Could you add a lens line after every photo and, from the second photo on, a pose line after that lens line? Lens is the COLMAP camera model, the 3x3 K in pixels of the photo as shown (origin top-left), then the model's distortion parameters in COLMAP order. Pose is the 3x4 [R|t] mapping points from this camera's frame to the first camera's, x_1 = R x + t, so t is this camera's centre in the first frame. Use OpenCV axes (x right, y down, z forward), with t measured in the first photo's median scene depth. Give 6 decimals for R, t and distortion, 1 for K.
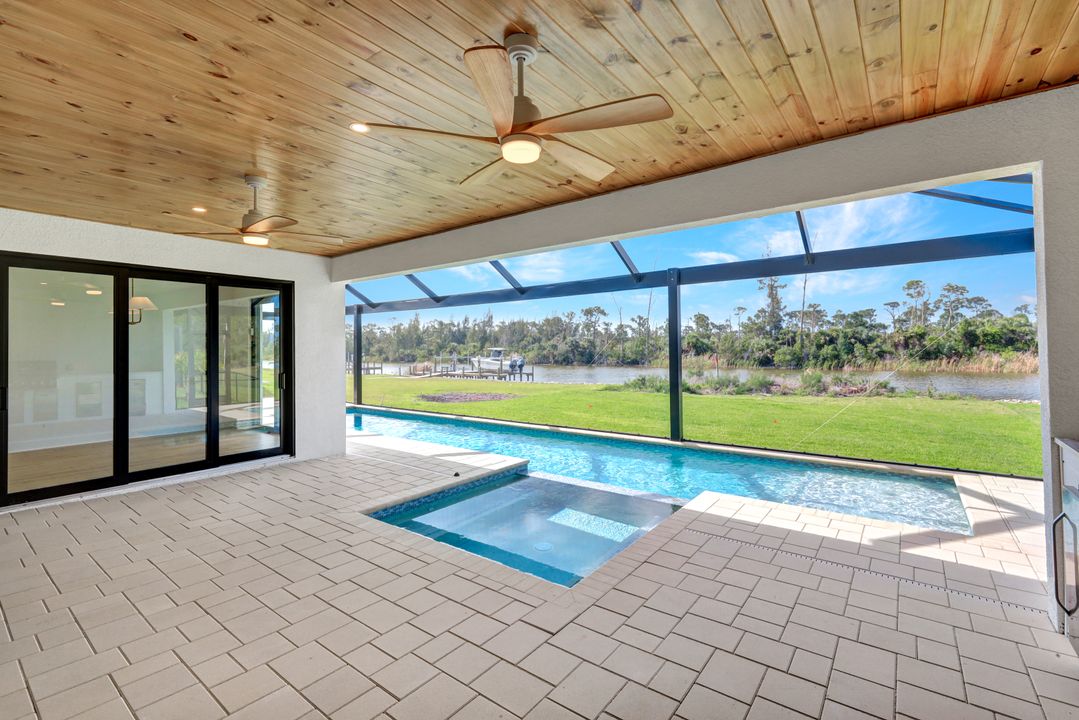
lens RADIAL K [[475.6, 0, 541.2], [0, 475.6, 343.0], [0, 0, 1]] dist [0.004817, 0.000568]
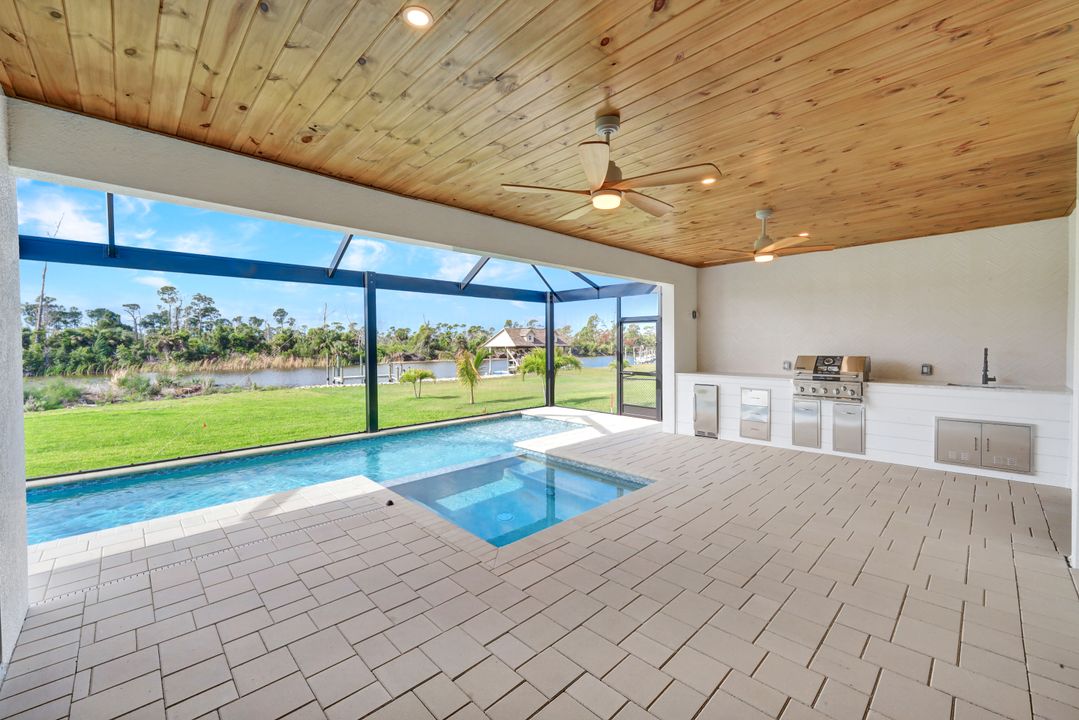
lens RADIAL K [[441.8, 0, 528.7], [0, 441.8, 352.9], [0, 0, 1]] dist [-0.001094, -0.000119]
pose [[0.156474, -0.006437, 0.987661, -0.126613], [-0.009679, 0.999921, 0.008050, 0.002736], [-0.987635, -0.010819, 0.156399, 0.096188]]
